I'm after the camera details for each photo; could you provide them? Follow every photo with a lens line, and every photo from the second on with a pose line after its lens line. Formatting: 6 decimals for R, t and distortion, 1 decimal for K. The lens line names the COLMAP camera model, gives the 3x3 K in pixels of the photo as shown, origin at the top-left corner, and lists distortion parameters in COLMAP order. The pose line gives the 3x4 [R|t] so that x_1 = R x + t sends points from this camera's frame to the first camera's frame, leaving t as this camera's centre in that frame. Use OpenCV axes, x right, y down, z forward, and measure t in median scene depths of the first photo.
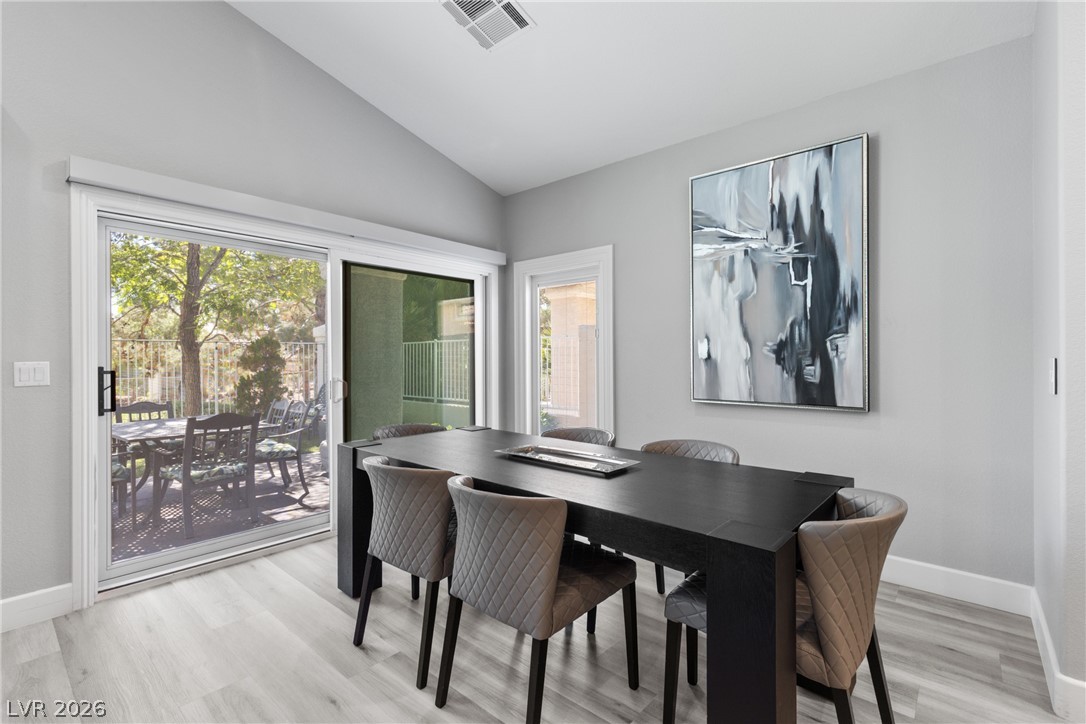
lens RADIAL K [[484.9, 0, 546.6], [0, 484.9, 360.0], [0, 0, 1]] dist [0.004783, -0.000460]
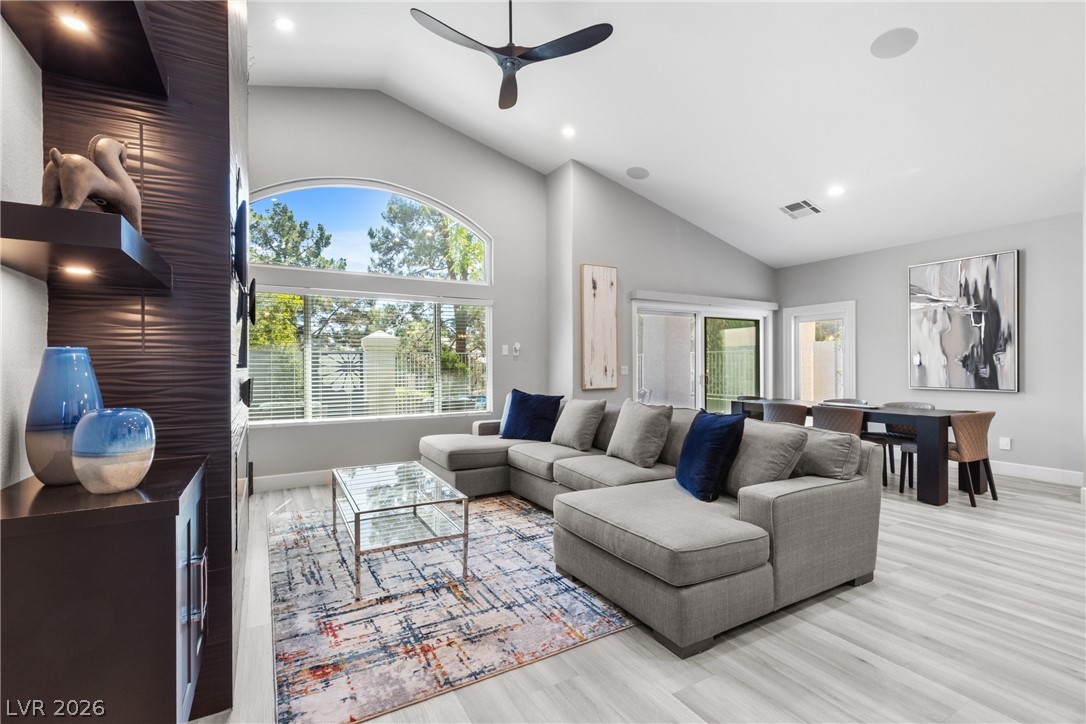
lens RADIAL K [[489.0, 0, 543.7], [0, 489.0, 367.9], [0, 0, 1]] dist [0.004205, -0.000093]
pose [[0.942566, 0.001603, -0.334015, -0.431586], [-0.000502, 0.999994, 0.003383, 0.003277], [0.334018, -0.003021, 0.942562, -1.358301]]
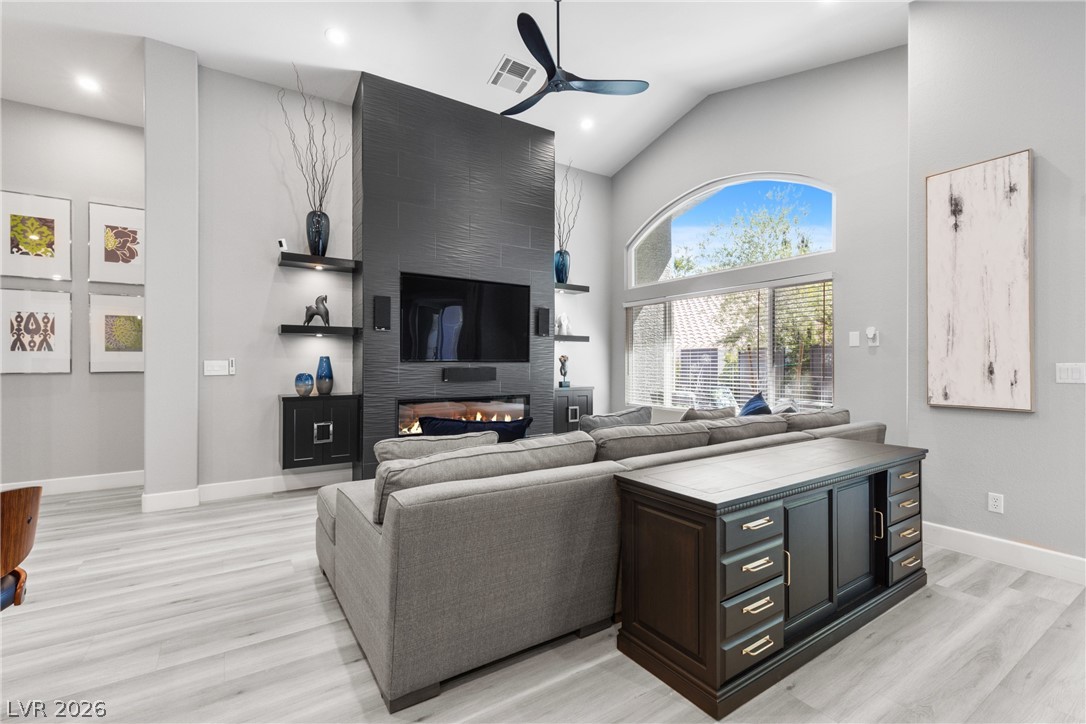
lens RADIAL K [[484.9, 0, 546.6], [0, 484.9, 360.0], [0, 0, 1]] dist [0.004783, -0.000460]
pose [[-0.273511, -0.000129, -0.961869, 0.346208], [-0.000897, 1.000000, 0.000121, -0.002300], [0.961868, 0.000896, -0.273511, 0.066438]]
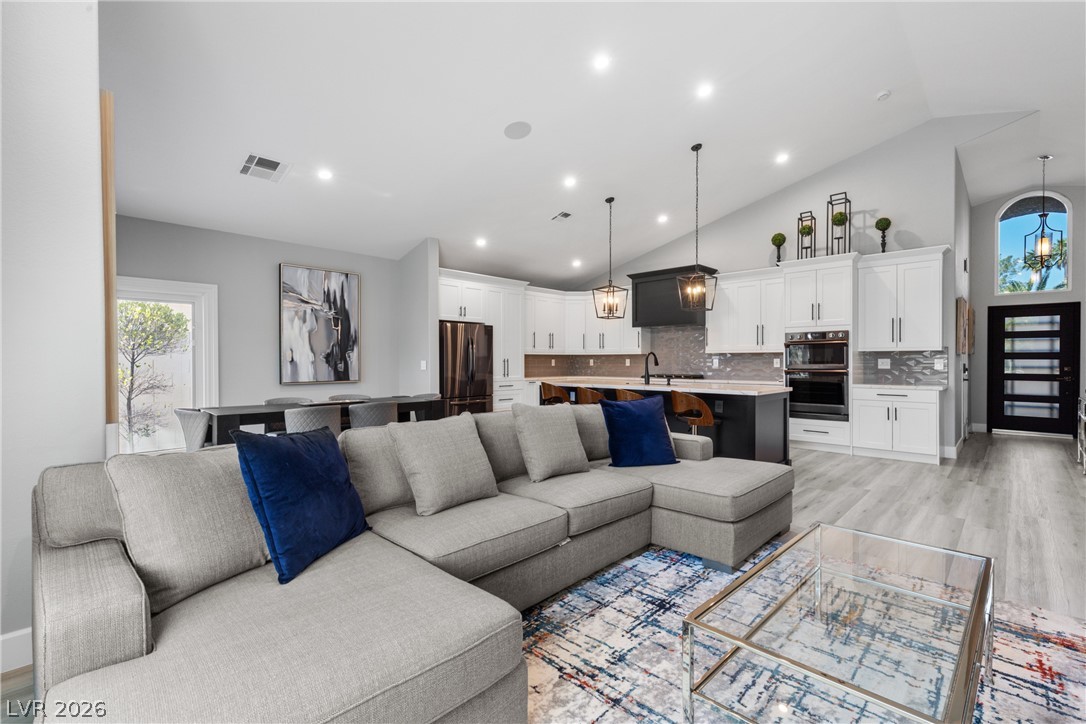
lens RADIAL K [[483.2, 0, 547.6], [0, 483.2, 365.3], [0, 0, 1]] dist [0.002456, 0.000108]
pose [[0.054418, -0.006555, 0.998497, -1.676626], [0.003180, 0.999975, 0.006391, 0.005522], [-0.998513, 0.002827, 0.054437, -0.126022]]
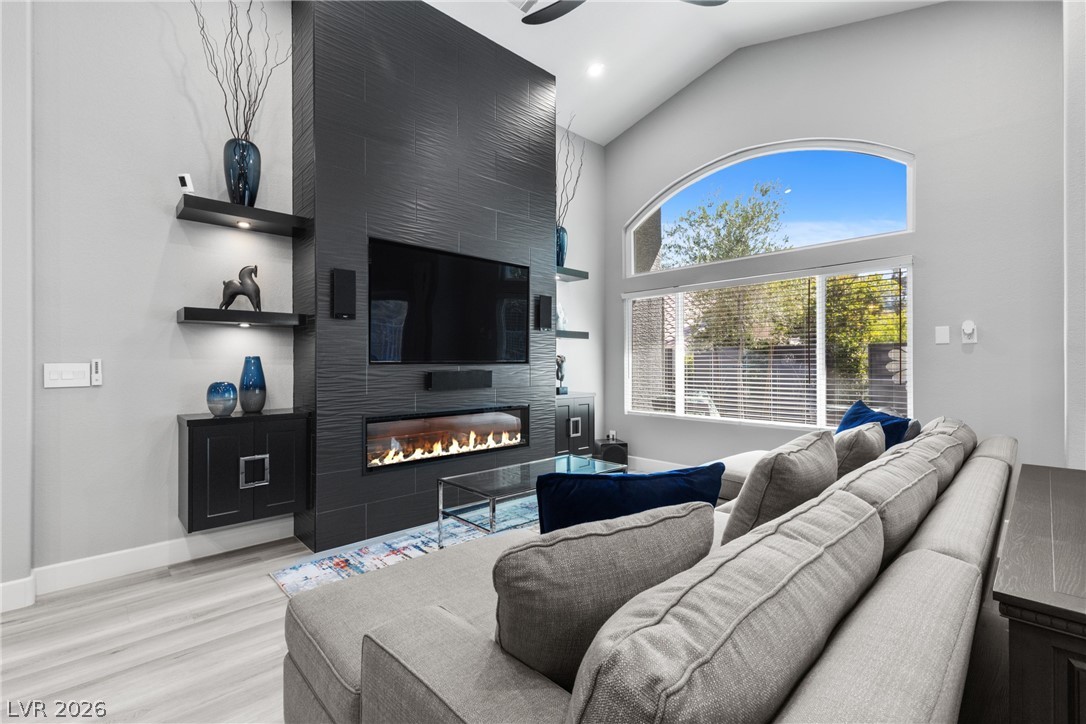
lens RADIAL K [[484.9, 0, 546.6], [0, 484.9, 360.0], [0, 0, 1]] dist [0.004783, -0.000460]
pose [[-0.097998, -0.001959, -0.995185, 0.022987], [0.001855, 0.999996, -0.002151, -0.001498], [0.995185, -0.002057, -0.097994, -0.315429]]
